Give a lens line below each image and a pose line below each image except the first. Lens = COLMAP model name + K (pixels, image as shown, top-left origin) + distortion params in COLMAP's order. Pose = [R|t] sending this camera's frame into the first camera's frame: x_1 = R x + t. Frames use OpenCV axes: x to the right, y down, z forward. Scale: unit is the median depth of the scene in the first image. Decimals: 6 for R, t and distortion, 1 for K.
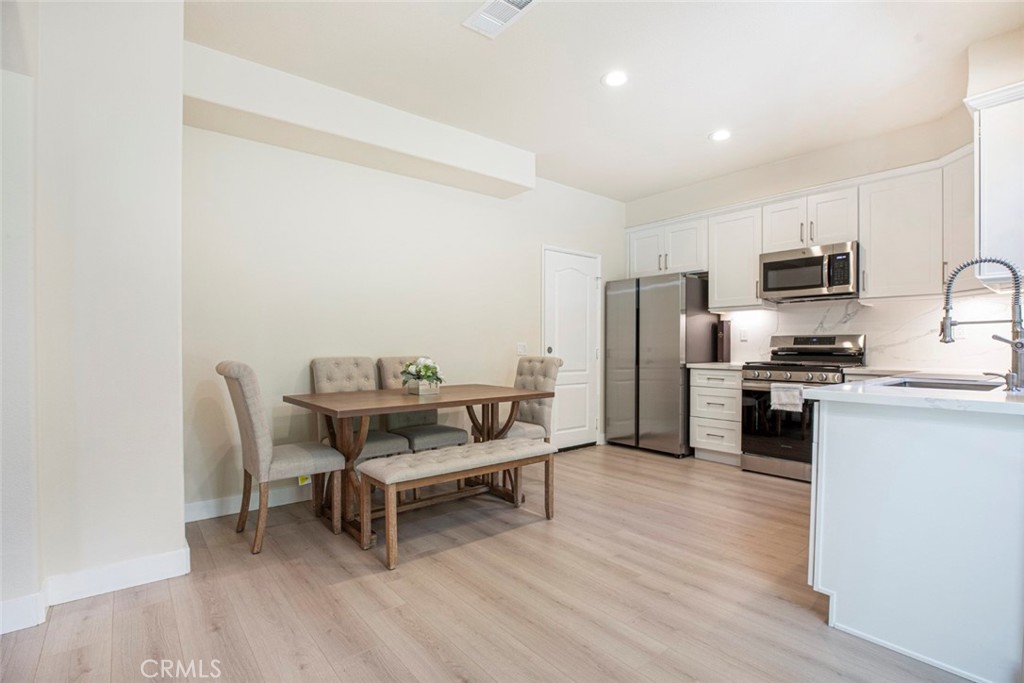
lens RADIAL K [[504.9, 0, 528.5], [0, 504.9, 352.5], [0, 0, 1]] dist [-0.034658, -0.000132]
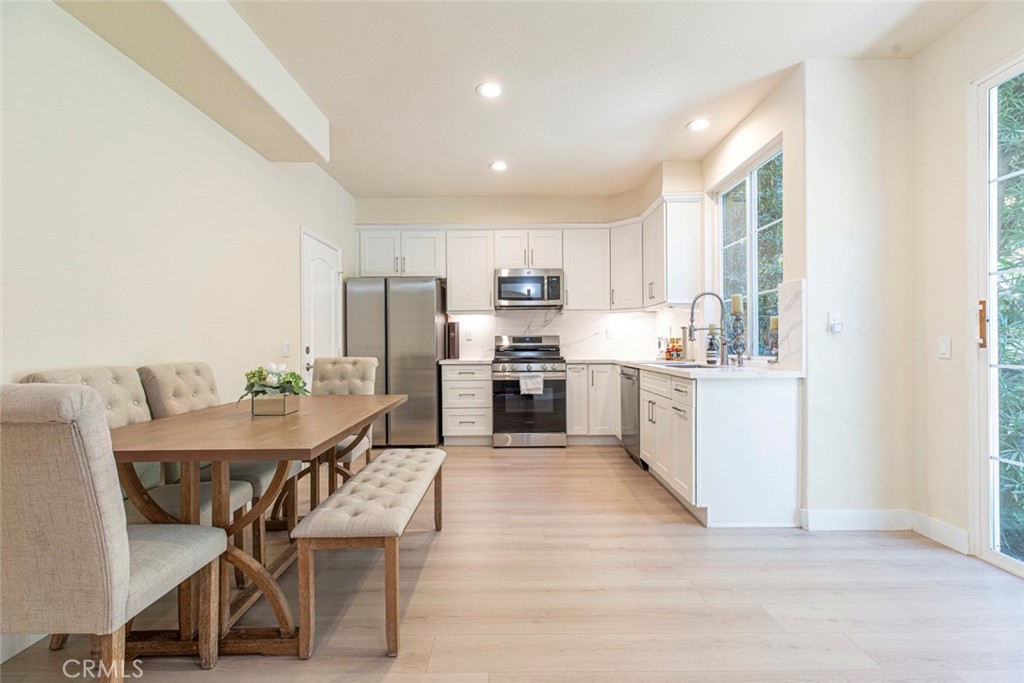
lens RADIAL K [[463.3, 0, 520.4], [0, 463.3, 344.8], [0, 0, 1]] dist [0.007573, -0.000569]
pose [[0.628648, -0.006940, 0.777659, -0.382379], [0.016893, 0.999846, -0.004733, -0.004930], [-0.777507, 0.016113, 0.628668, 0.241077]]
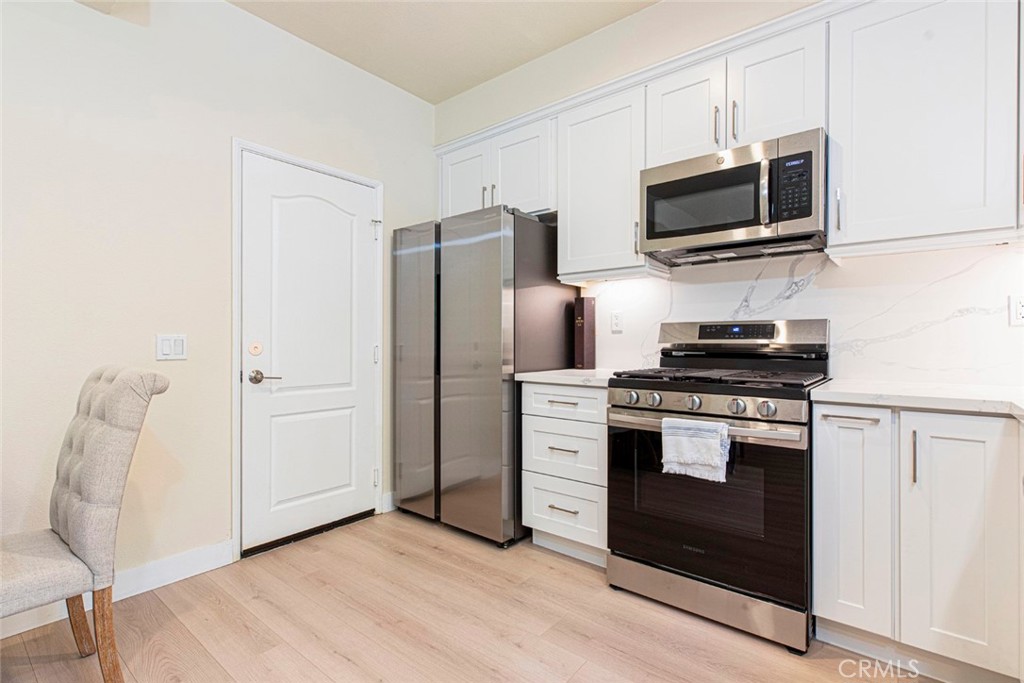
lens RADIAL K [[463.3, 0, 540.3], [0, 463.3, 345.2], [0, 0, 1]] dist [0.007573, -0.000569]
pose [[0.979074, -0.002040, 0.203495, 0.253557], [0.002783, 0.999990, -0.003362, -0.007039], [-0.203486, 0.003858, 0.979070, 0.533131]]
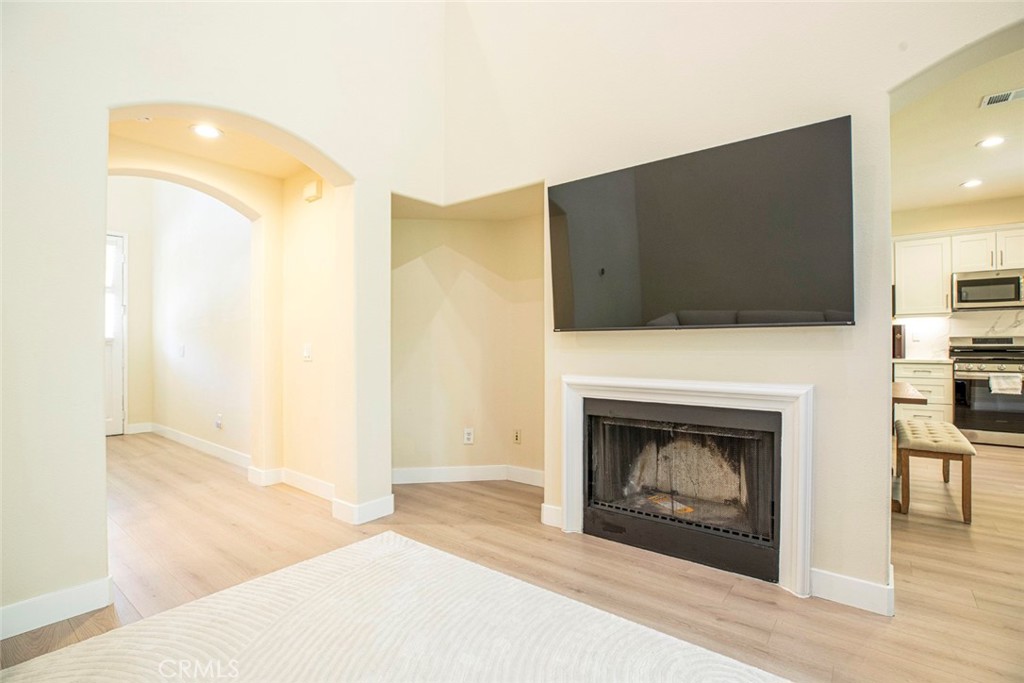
lens RADIAL K [[491.5, 0, 517.5], [0, 491.5, 345.8], [0, 0, 1]] dist [-0.001453, 0.000627]
pose [[0.971077, -0.001804, 0.238761, -0.929380], [0.005234, 0.999892, -0.013733, 0.000486], [-0.238710, 0.014585, 0.970981, 0.043340]]
